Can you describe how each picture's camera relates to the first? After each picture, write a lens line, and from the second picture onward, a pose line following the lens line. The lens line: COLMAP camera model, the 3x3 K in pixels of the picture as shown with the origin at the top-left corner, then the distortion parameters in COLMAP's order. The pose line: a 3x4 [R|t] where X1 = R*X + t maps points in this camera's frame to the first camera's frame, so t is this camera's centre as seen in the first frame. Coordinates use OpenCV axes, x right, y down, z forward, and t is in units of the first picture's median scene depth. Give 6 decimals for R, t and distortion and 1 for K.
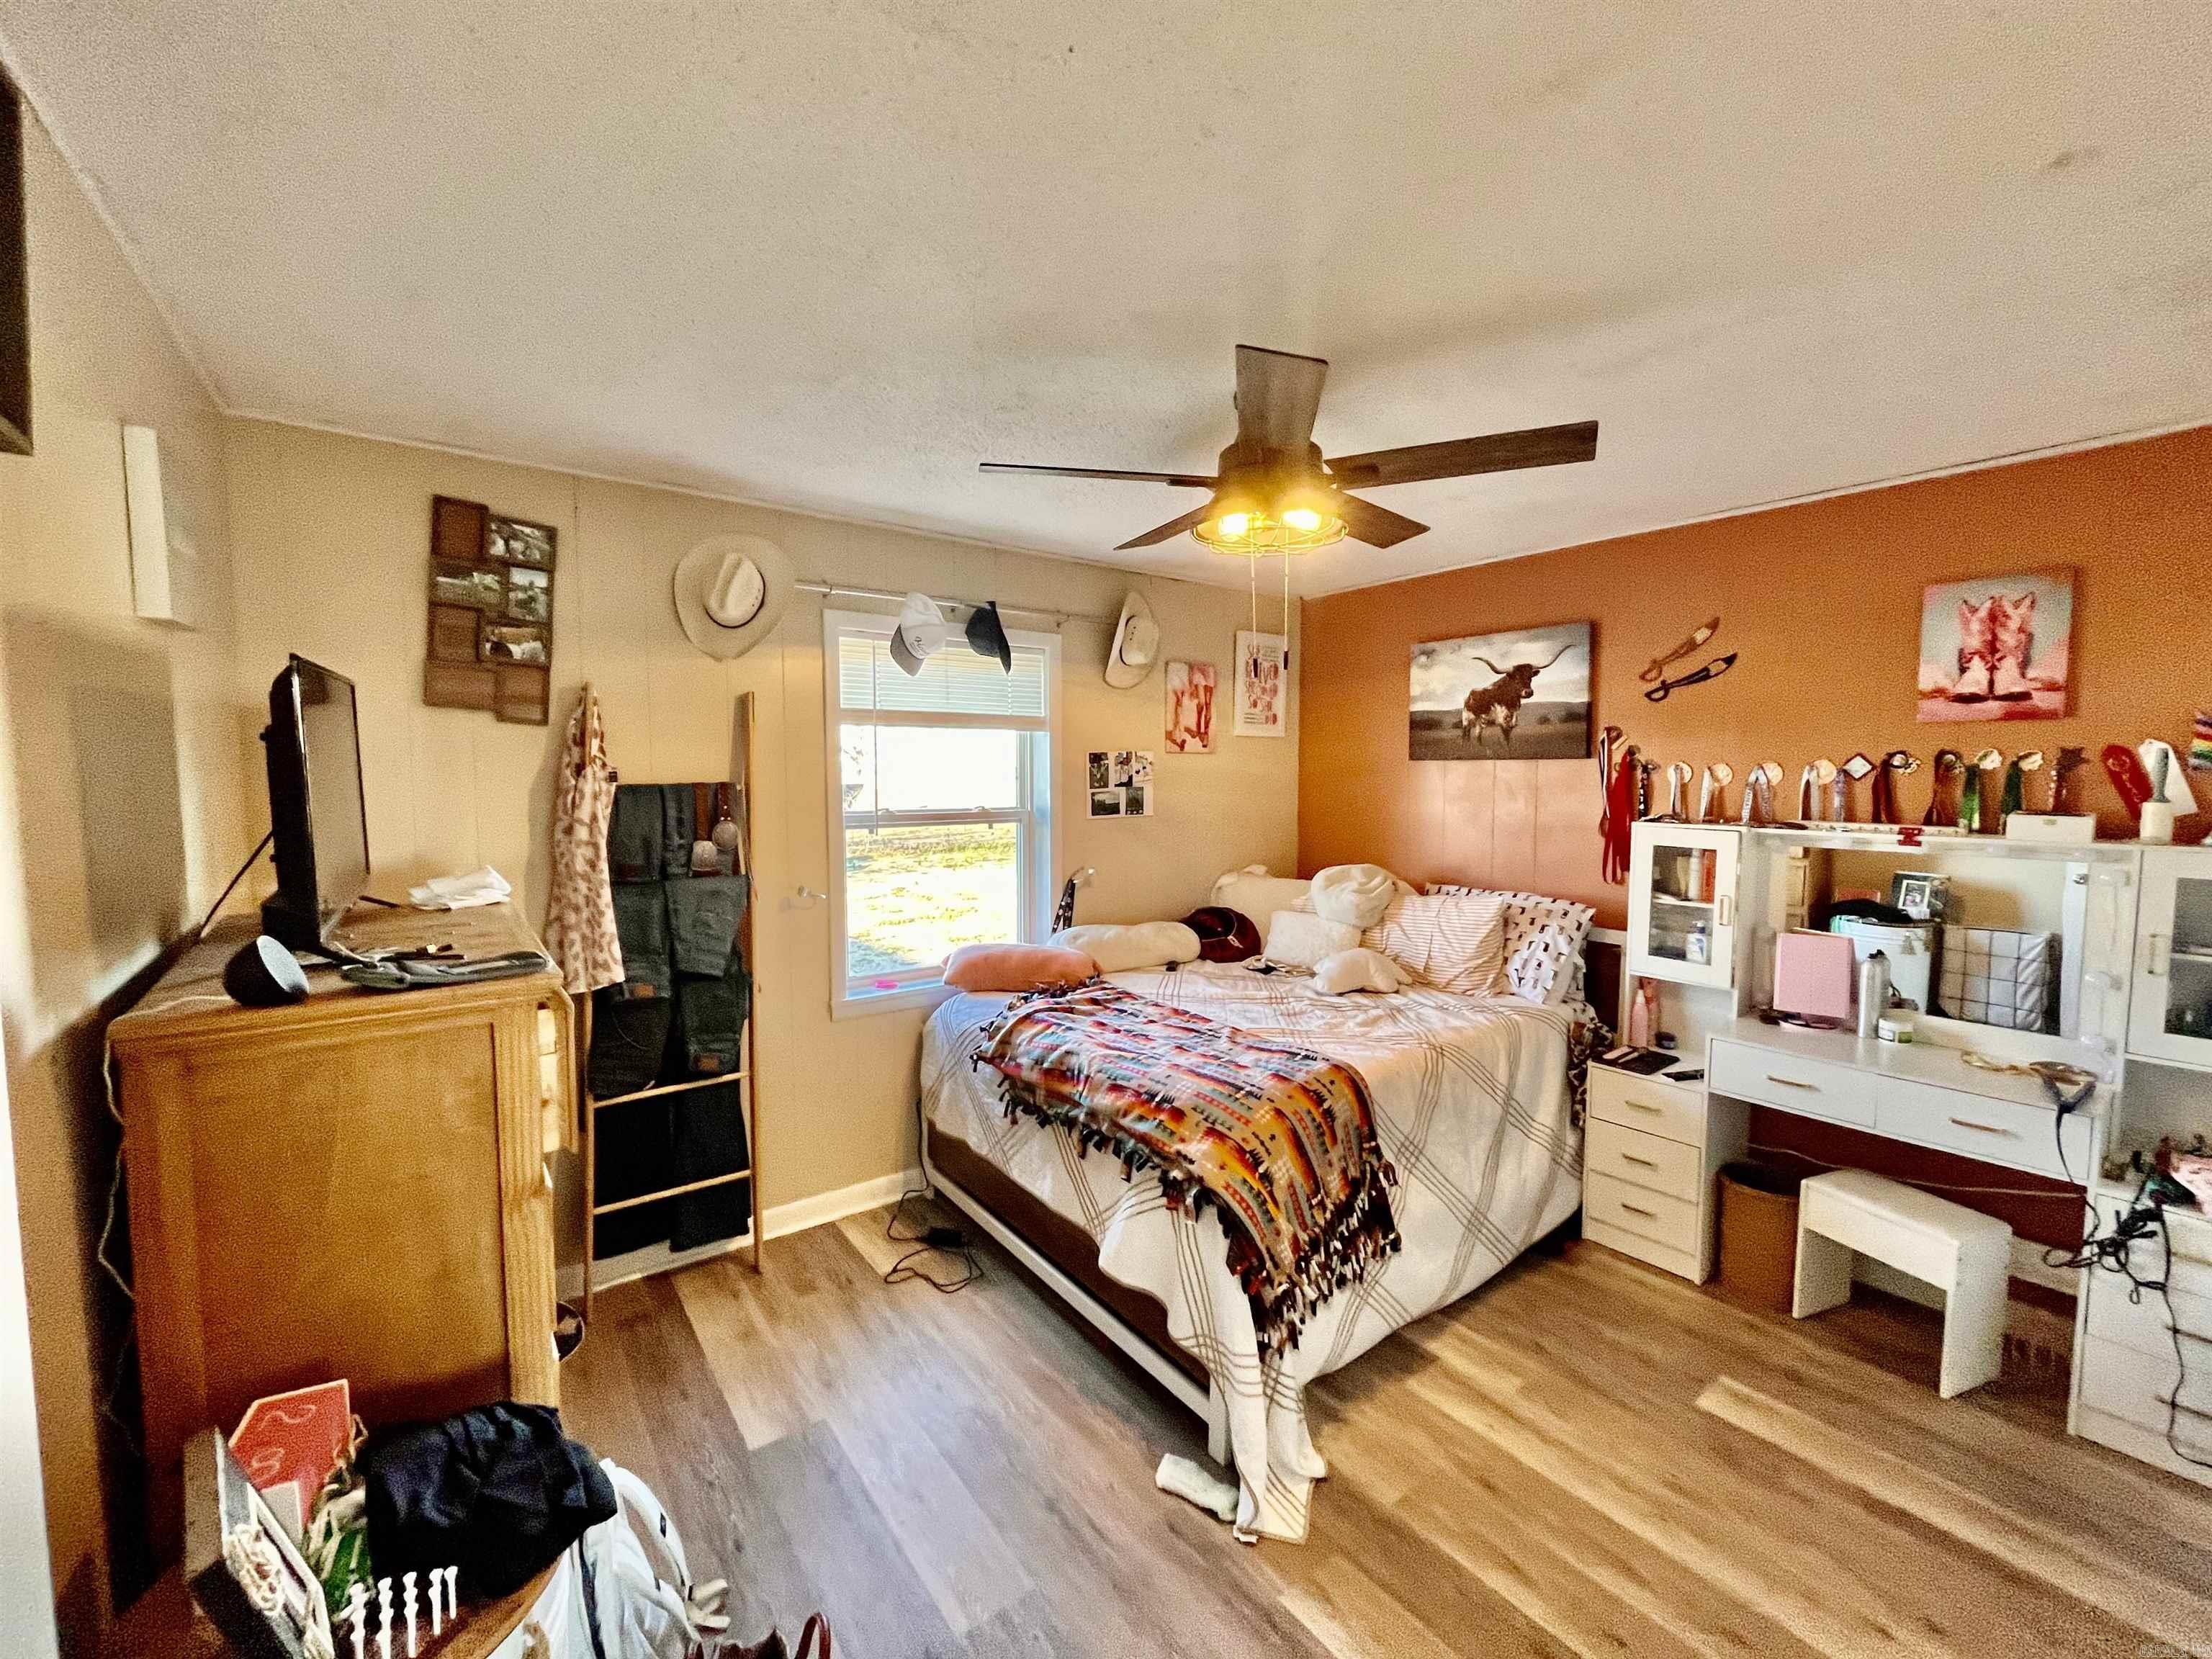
lens RADIAL K [[890.8, 0, 1104.2], [0, 890.8, 833.4], [0, 0, 1]] dist [0.000687, -0.000722]
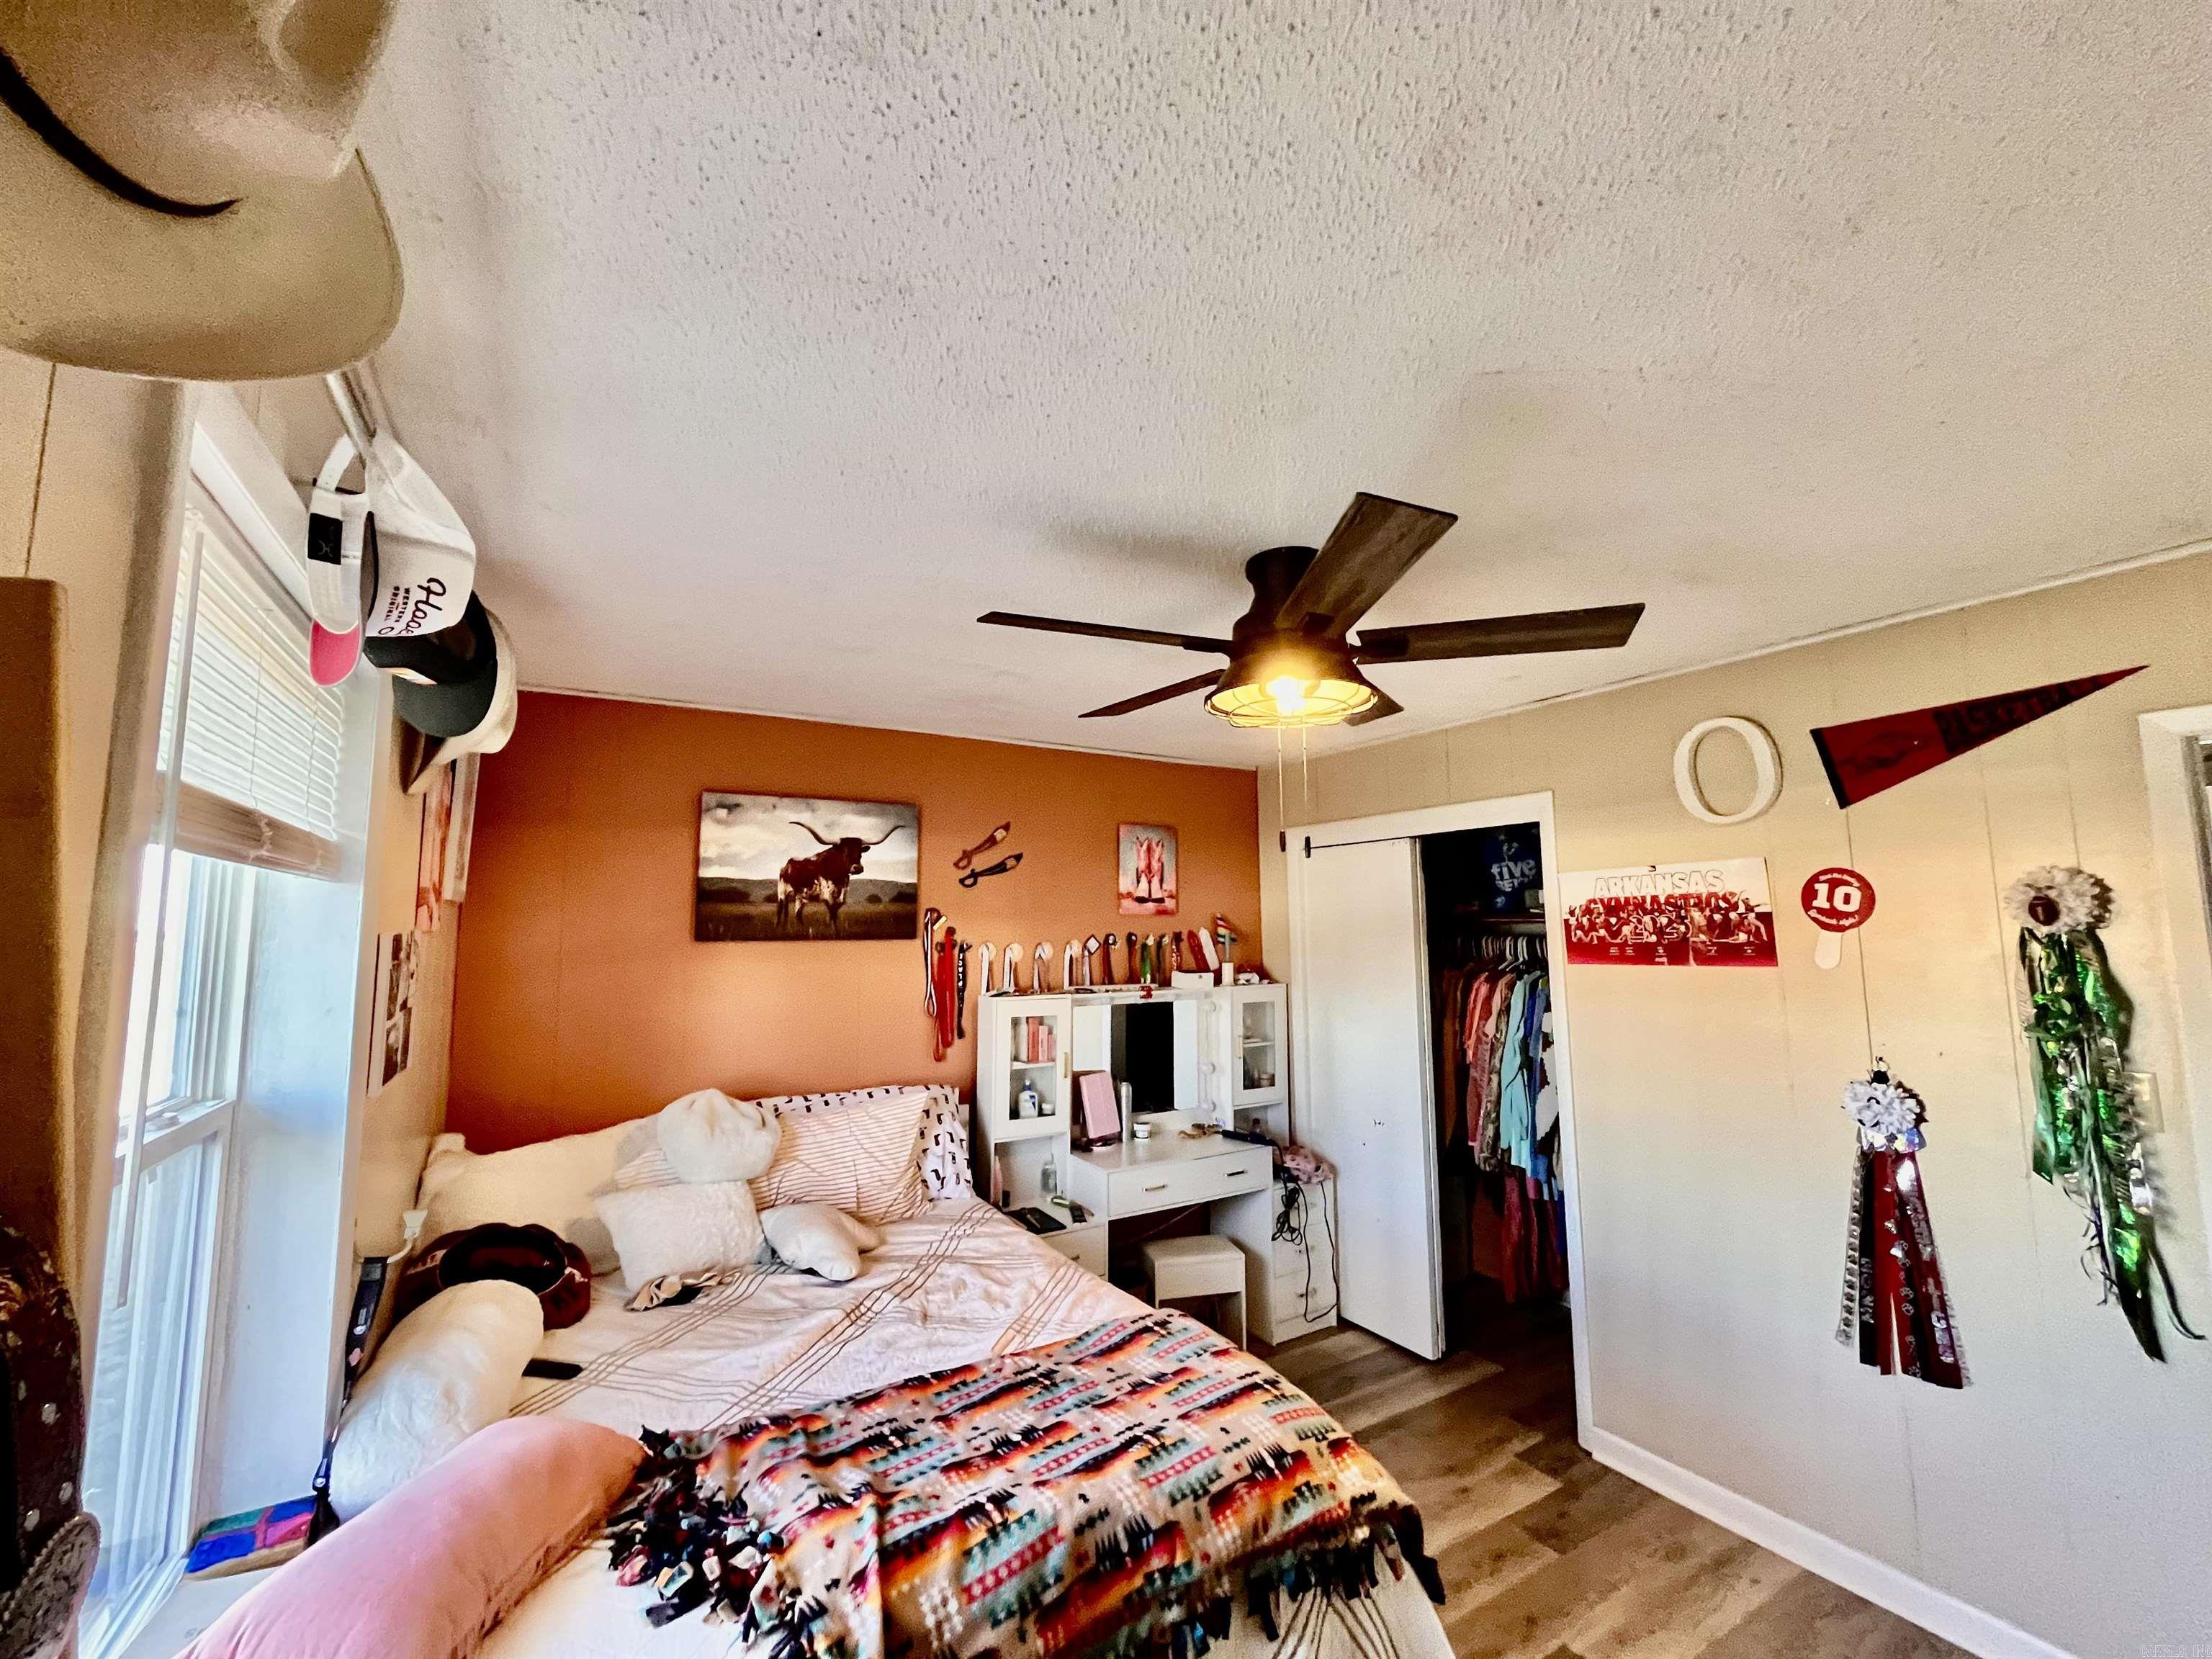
lens RADIAL K [[890.8, 0, 1102.8], [0, 890.8, 828.9], [0, 0, 1]] dist [0.000687, -0.000722]
pose [[0.110421, 0.110501, 0.987723, -0.487096], [0.076799, 0.989880, -0.119328, -0.076669], [-0.990913, 0.089032, 0.100818, 0.735839]]
